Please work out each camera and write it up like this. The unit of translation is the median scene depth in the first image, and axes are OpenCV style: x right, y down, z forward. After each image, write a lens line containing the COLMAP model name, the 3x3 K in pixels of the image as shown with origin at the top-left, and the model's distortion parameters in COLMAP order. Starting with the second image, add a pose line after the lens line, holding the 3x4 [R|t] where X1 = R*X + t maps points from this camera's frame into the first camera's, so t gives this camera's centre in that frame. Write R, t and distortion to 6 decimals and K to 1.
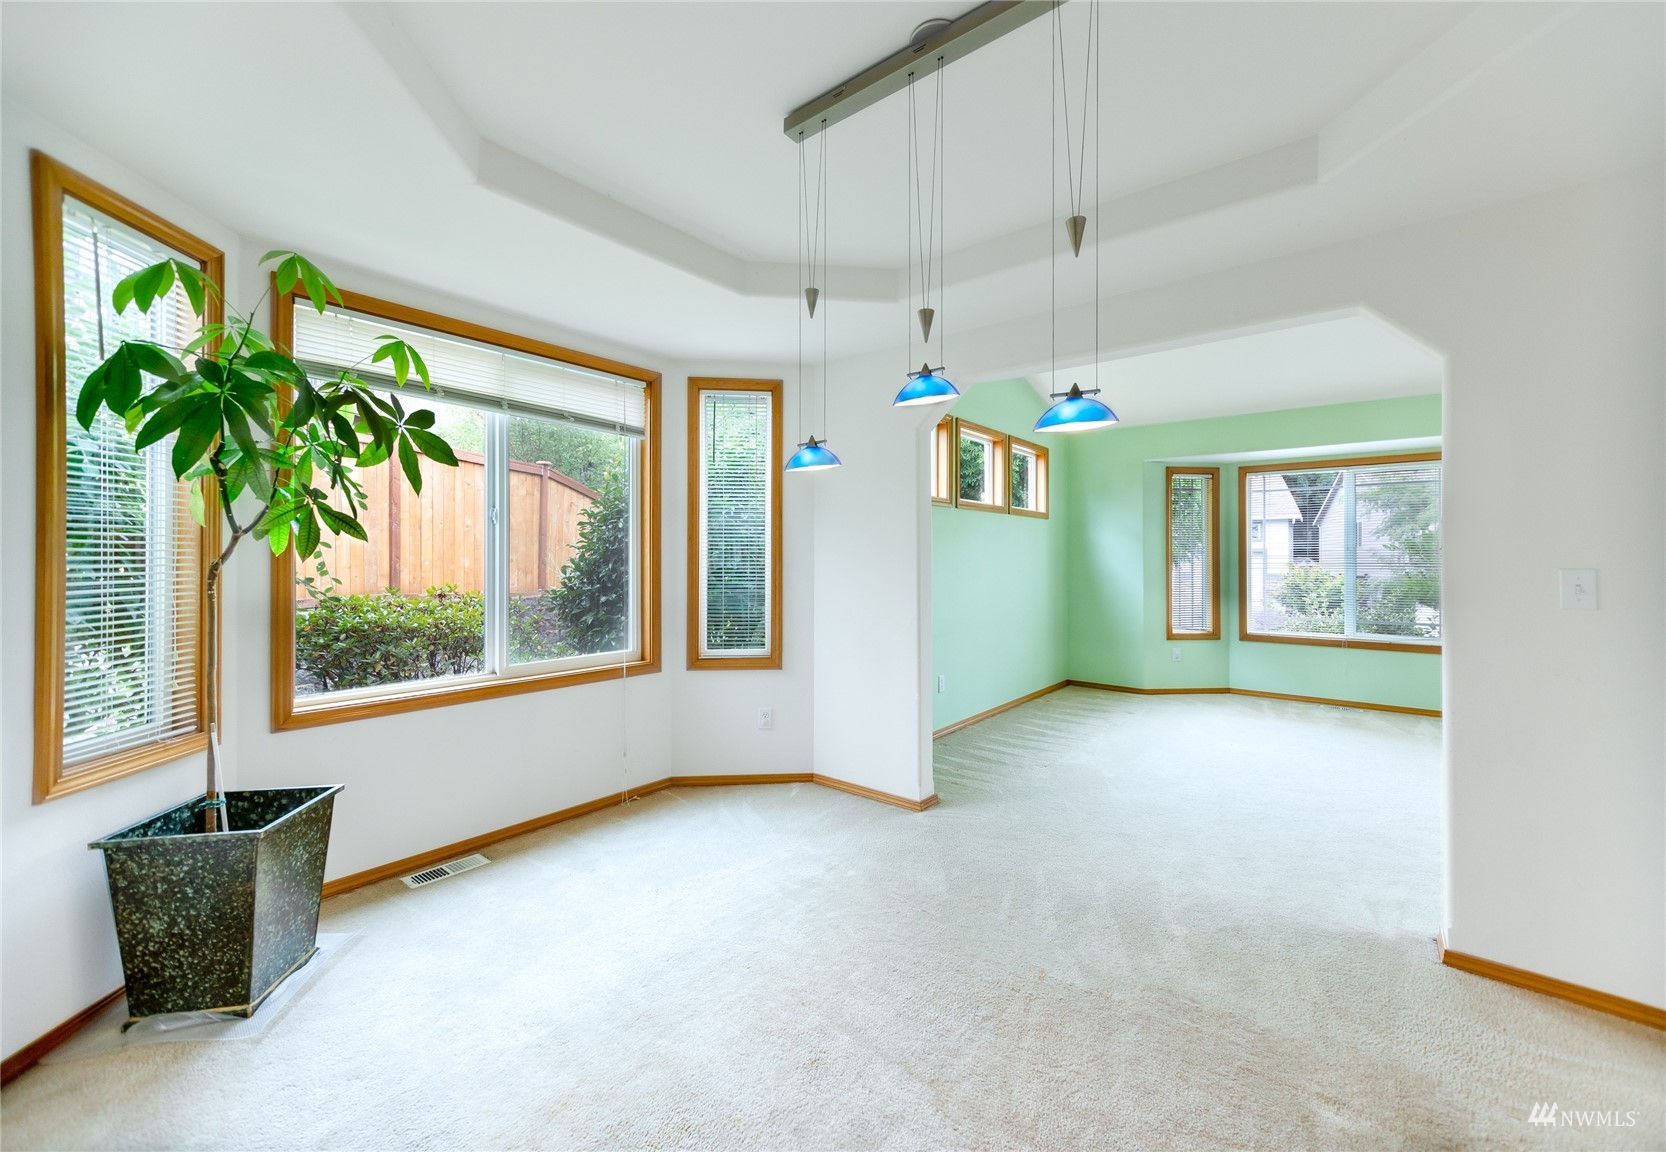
lens RADIAL K [[705.6, 0, 811.2], [0, 705.6, 549.9], [0, 0, 1]] dist [0.000545, 0.000101]
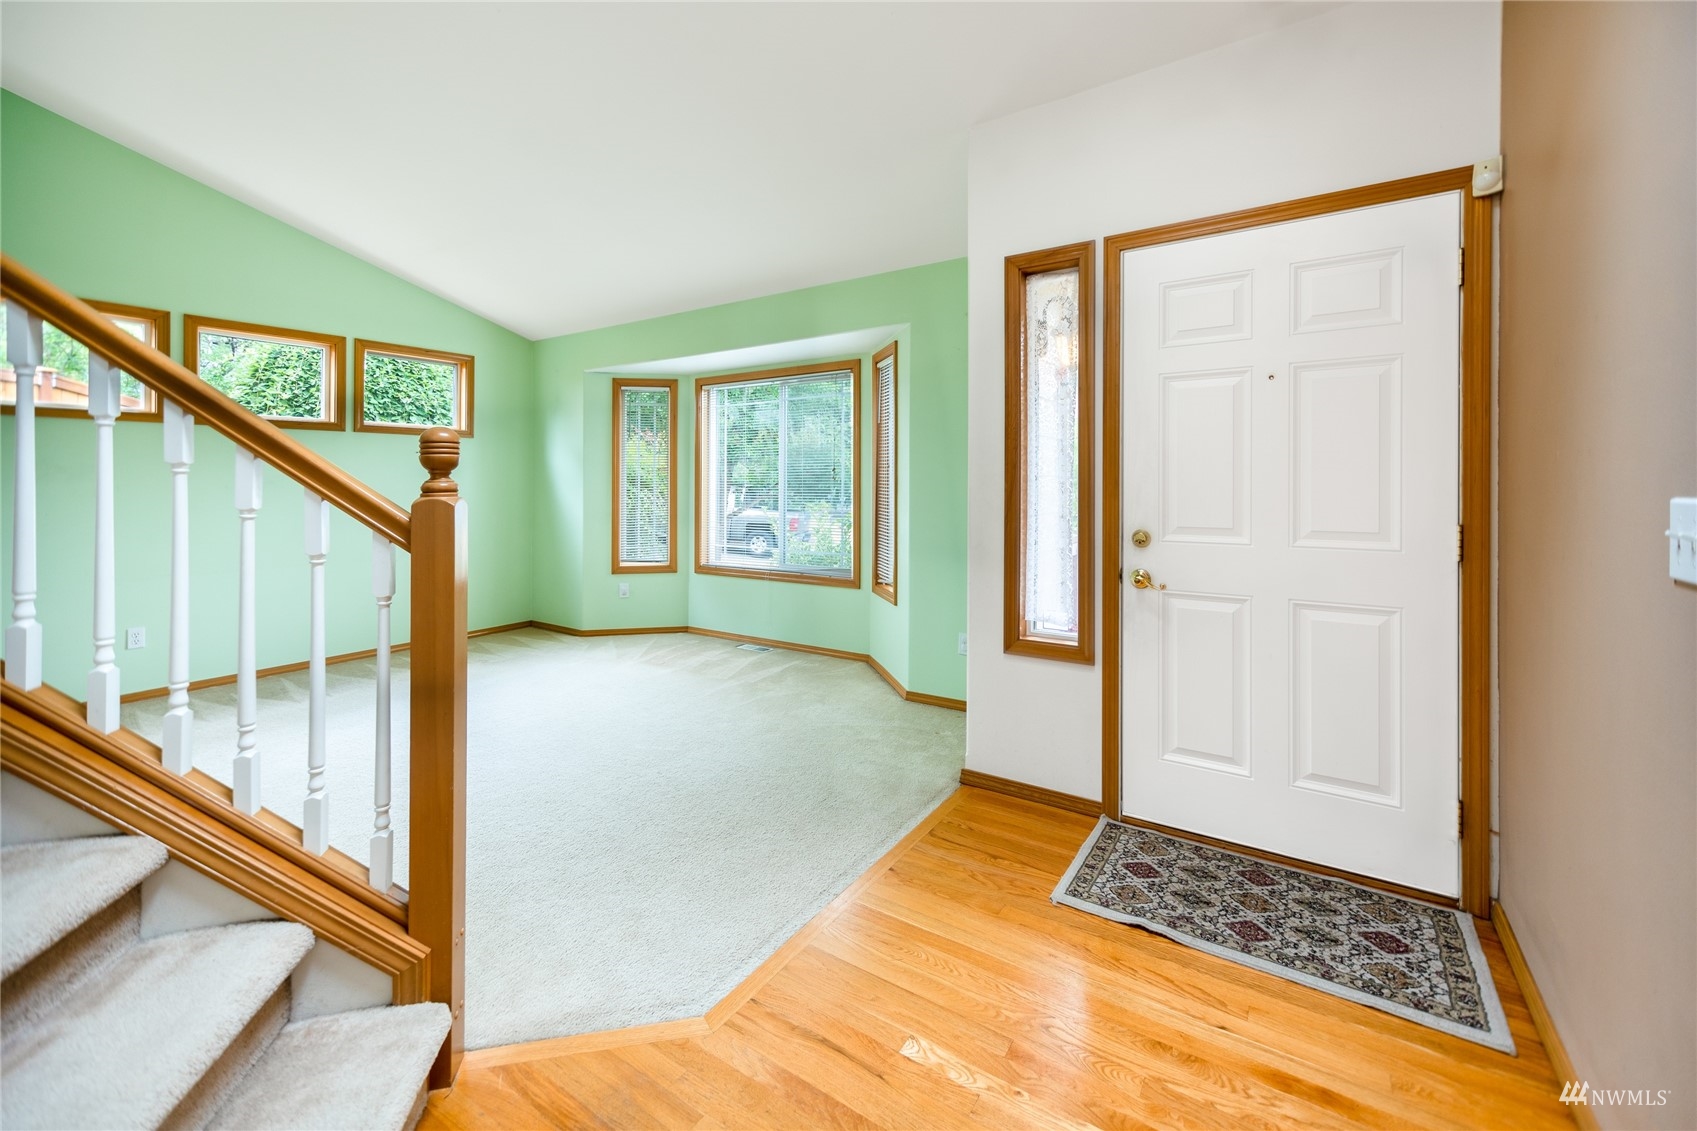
lens RADIAL K [[703.1, 0, 841.3], [0, 703.1, 482.2], [0, 0, 1]] dist [-0.000423, 0.000125]
pose [[0.997927, -0.007338, 0.063940, 0.731499], [0.006451, 0.999880, 0.014070, 0.001769], [-0.064036, -0.013628, 0.997855, 0.100383]]
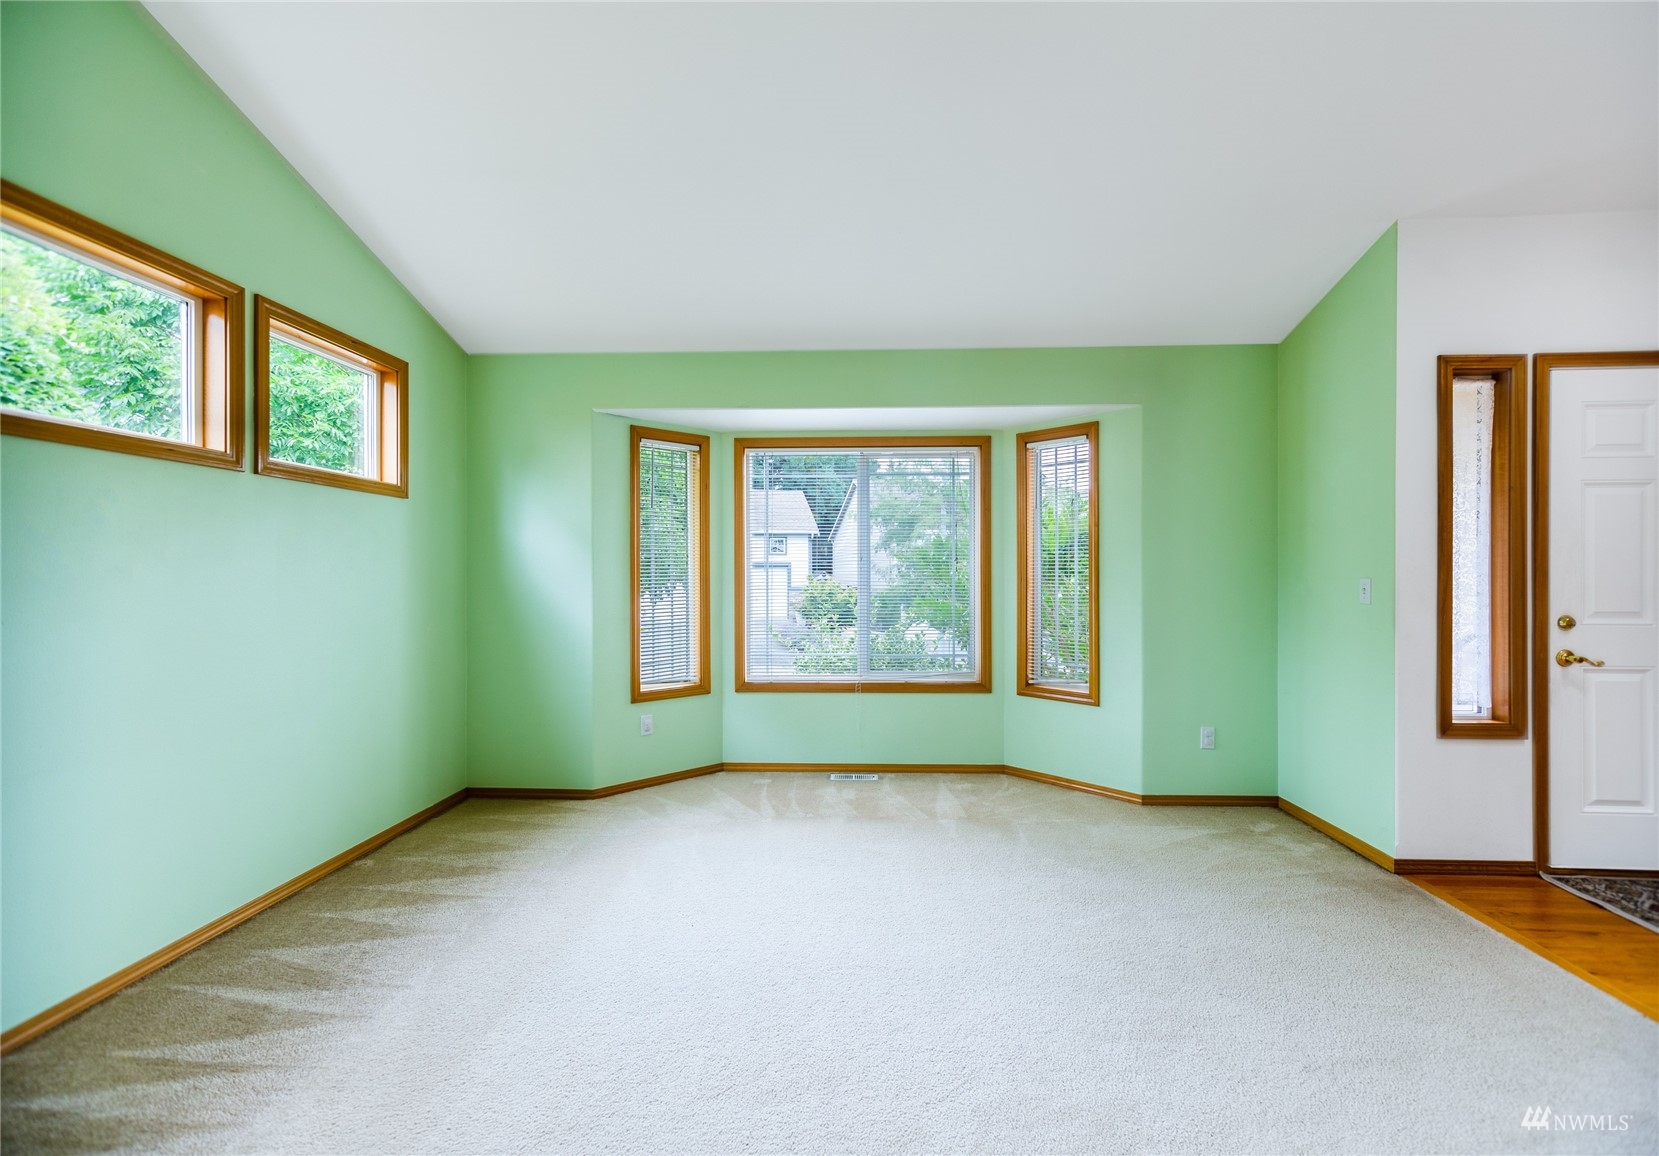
lens RADIAL K [[722.0, 0, 829.5], [0, 722.0, 578.0], [0, 0, 1]] dist [0.001925, 0.000726]
pose [[0.814449, -0.008319, 0.580175, 0.275113], [-0.003022, 0.999823, 0.018578, 0.004253], [-0.580227, -0.016884, 0.814280, 0.377680]]
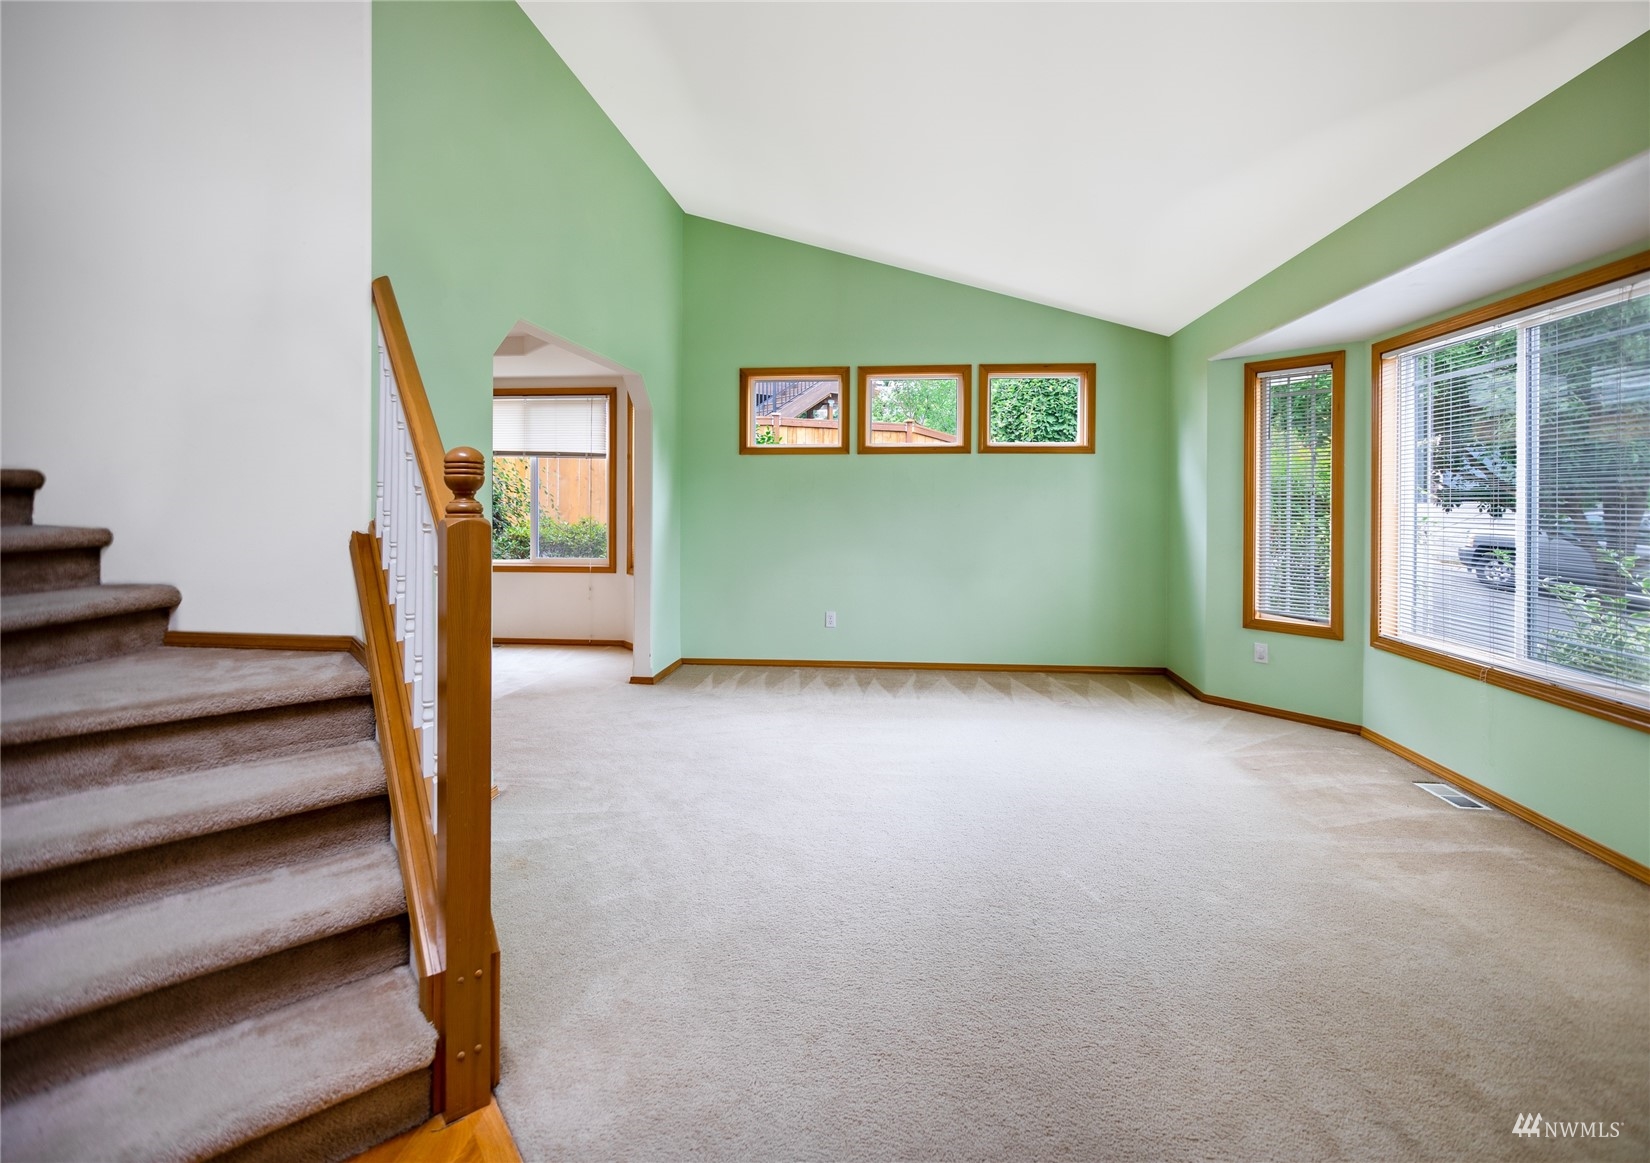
lens RADIAL K [[746.7, 0, 825.2], [0, 746.7, 499.5], [0, 0, 1]] dist [-0.000100, 0.000164]
pose [[0.527802, -0.004225, -0.849357, 0.884247], [0.009020, 0.999959, 0.000631, 0.004239], [0.849320, -0.007994, 0.527818, 0.301711]]
